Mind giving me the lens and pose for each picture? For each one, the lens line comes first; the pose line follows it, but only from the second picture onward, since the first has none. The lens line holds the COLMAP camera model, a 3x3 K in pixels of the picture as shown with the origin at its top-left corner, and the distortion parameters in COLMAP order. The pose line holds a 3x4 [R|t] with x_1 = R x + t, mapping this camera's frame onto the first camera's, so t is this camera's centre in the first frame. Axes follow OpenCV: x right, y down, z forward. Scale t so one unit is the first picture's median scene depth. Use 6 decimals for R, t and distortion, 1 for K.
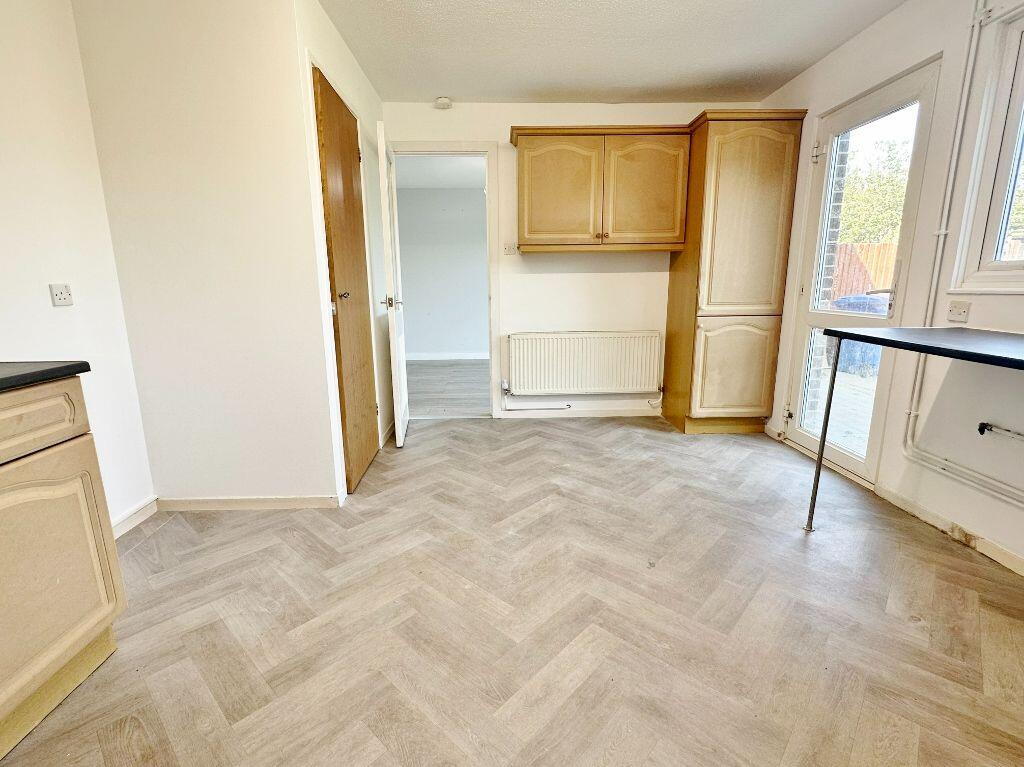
lens RADIAL K [[481.5, 0, 512.0], [0, 481.5, 383.5], [0, 0, 1]] dist [0.000089, 0.000006]
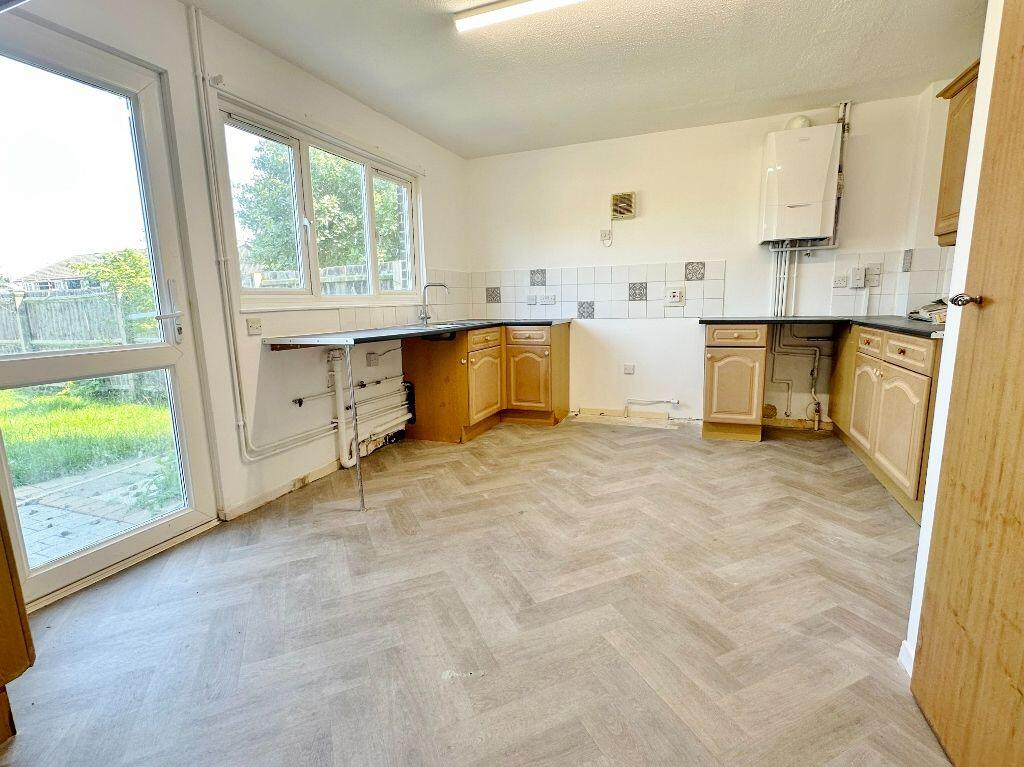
lens RADIAL K [[481.5, 0, 512.0], [0, 481.5, 383.5], [0, 0, 1]] dist [0.000089, 0.000006]
pose [[-0.916464, -0.037913, 0.398317, -0.159210], [0.111846, 0.931542, 0.346006, -0.337170], [-0.384167, 0.361652, -0.849484, 1.696725]]
